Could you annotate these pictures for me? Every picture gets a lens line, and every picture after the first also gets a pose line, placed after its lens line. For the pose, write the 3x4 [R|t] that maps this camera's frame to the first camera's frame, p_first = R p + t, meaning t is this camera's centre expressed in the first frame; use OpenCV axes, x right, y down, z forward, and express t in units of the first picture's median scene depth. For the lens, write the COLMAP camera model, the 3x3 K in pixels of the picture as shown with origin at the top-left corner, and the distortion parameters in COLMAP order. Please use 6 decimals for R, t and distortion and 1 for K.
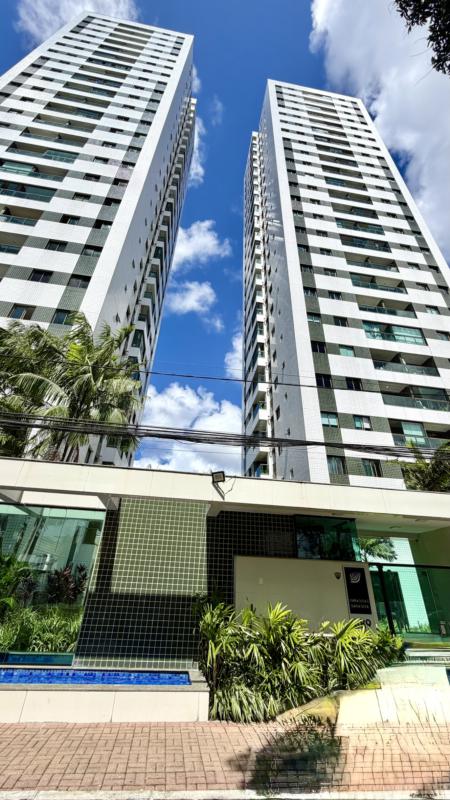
lens RADIAL K [[320.5, 0, 222.8], [0, 320.5, 397.9], [0, 0, 1]] dist [-0.000571, -0.000254]
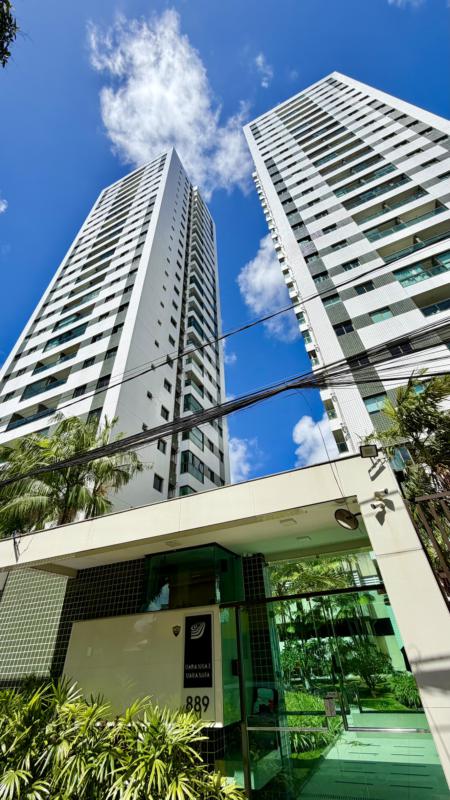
lens RADIAL K [[320.5, 0, 223.6], [0, 320.5, 397.6], [0, 0, 1]] dist [-0.000571, -0.000254]
pose [[0.831259, -0.407233, -0.378378, 0.273765], [0.349924, 0.912230, -0.213050, 0.075964], [0.431928, 0.044696, 0.900800, 0.105310]]
